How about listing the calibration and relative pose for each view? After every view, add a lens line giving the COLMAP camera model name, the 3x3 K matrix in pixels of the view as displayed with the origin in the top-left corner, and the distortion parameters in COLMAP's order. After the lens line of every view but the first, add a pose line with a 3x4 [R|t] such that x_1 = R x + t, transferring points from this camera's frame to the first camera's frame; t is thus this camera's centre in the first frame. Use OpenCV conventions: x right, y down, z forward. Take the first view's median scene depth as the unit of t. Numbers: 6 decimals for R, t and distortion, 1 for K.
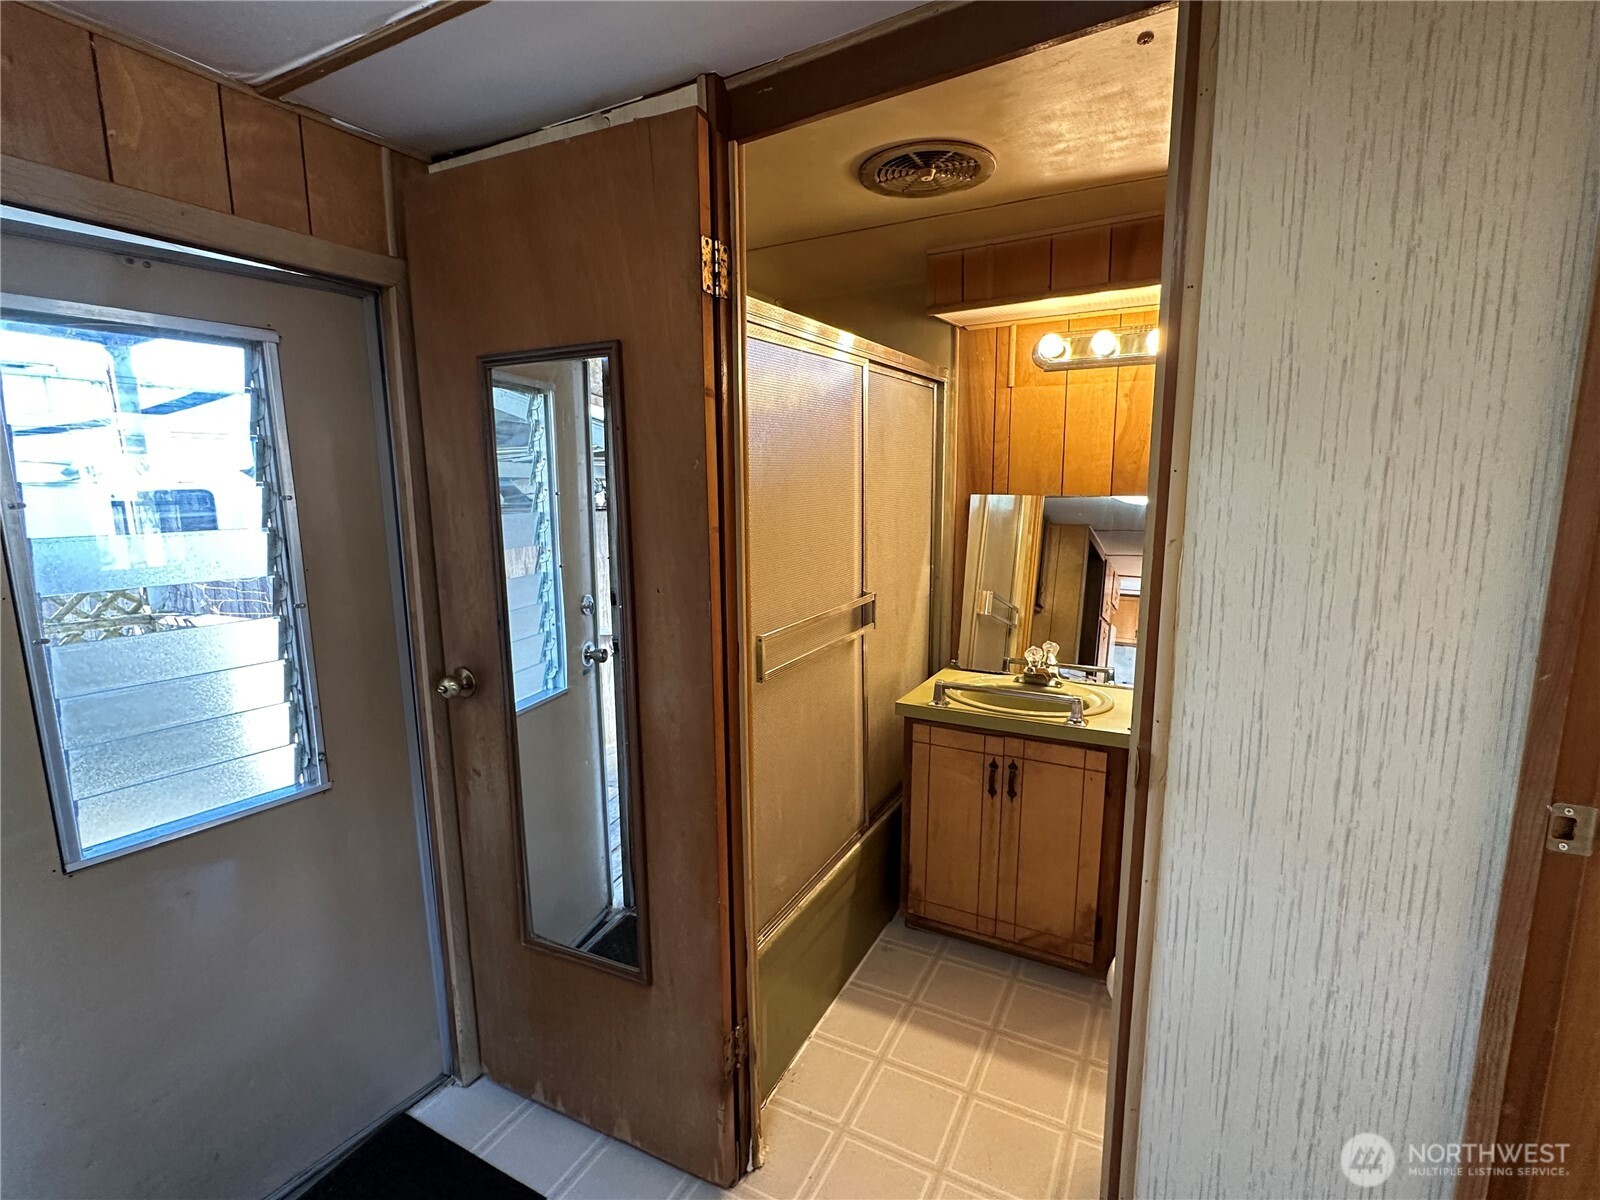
lens RADIAL K [[744.3, 0, 799.0], [0, 744.3, 603.0], [0, 0, 1]] dist [-0.003047, 0.000550]
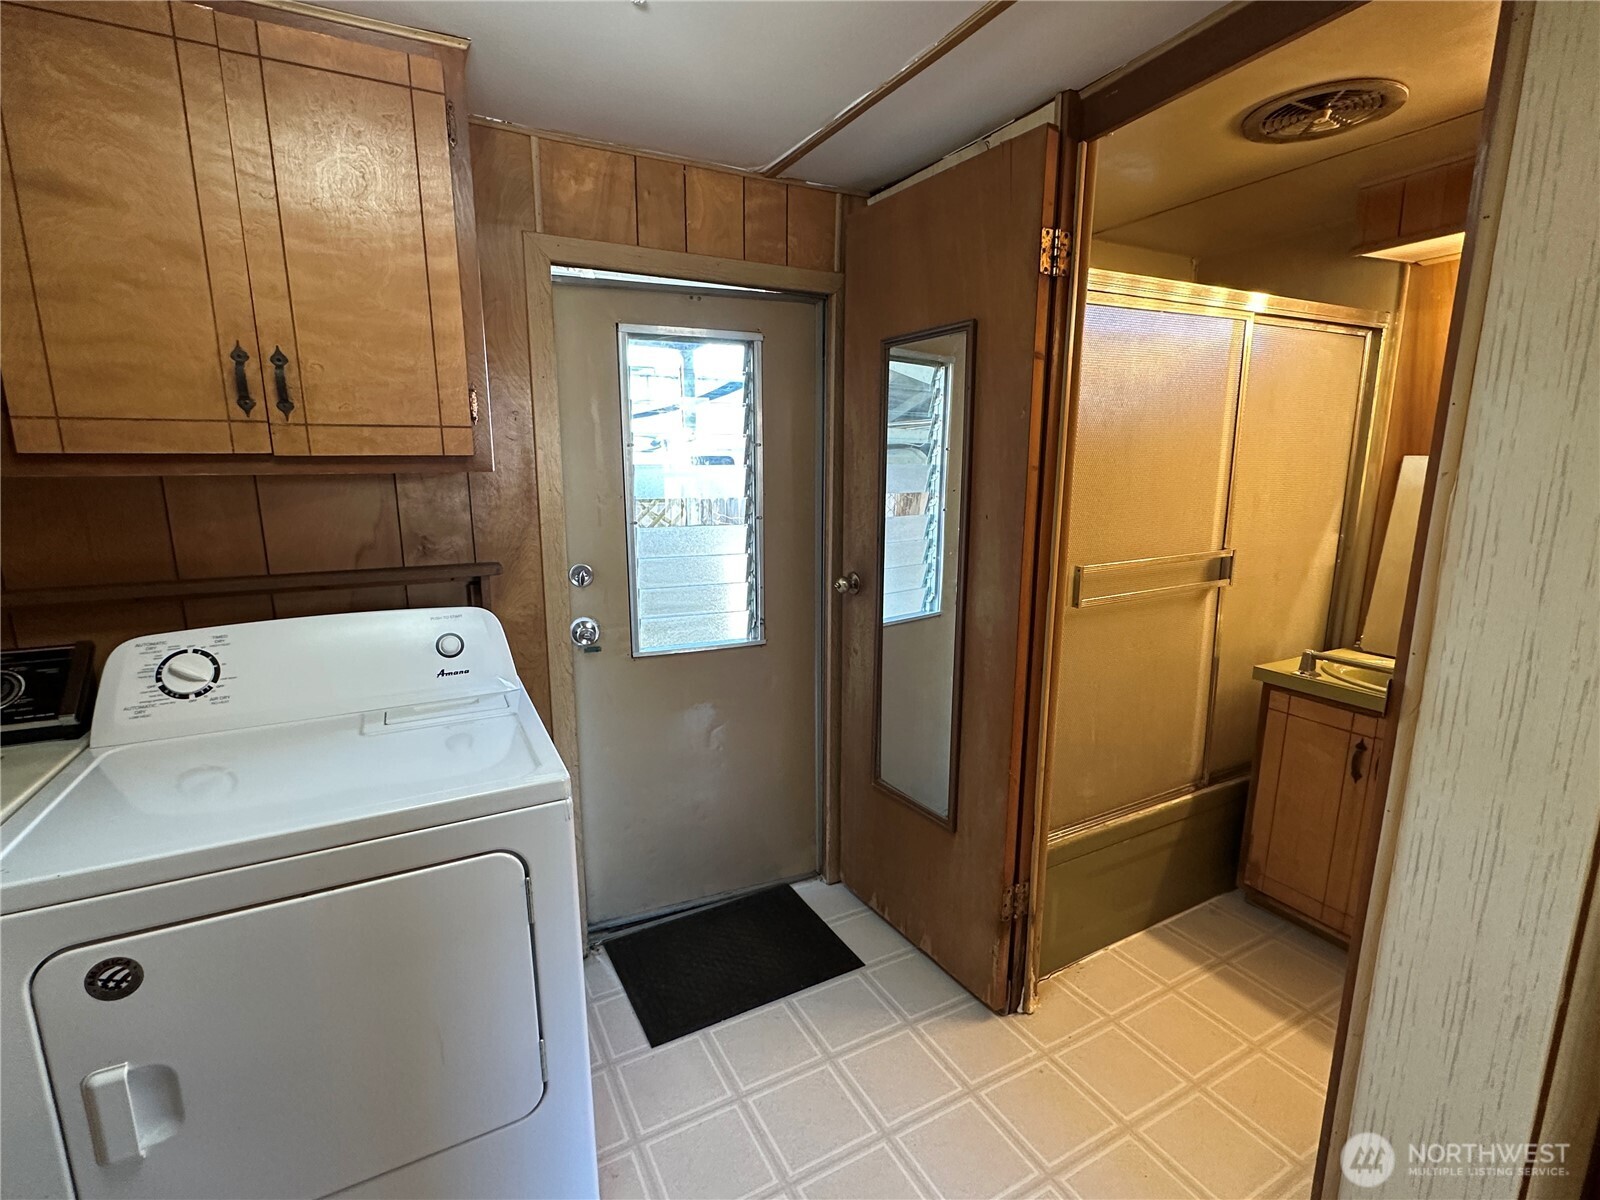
lens RADIAL K [[744.3, 0, 799.0], [0, 744.3, 603.0], [0, 0, 1]] dist [-0.003047, 0.000550]
pose [[0.835428, 0.113632, -0.537725, 0.210840], [-0.097048, 0.993519, 0.059174, 0.073990], [0.540964, 0.002750, 0.841041, -0.206119]]
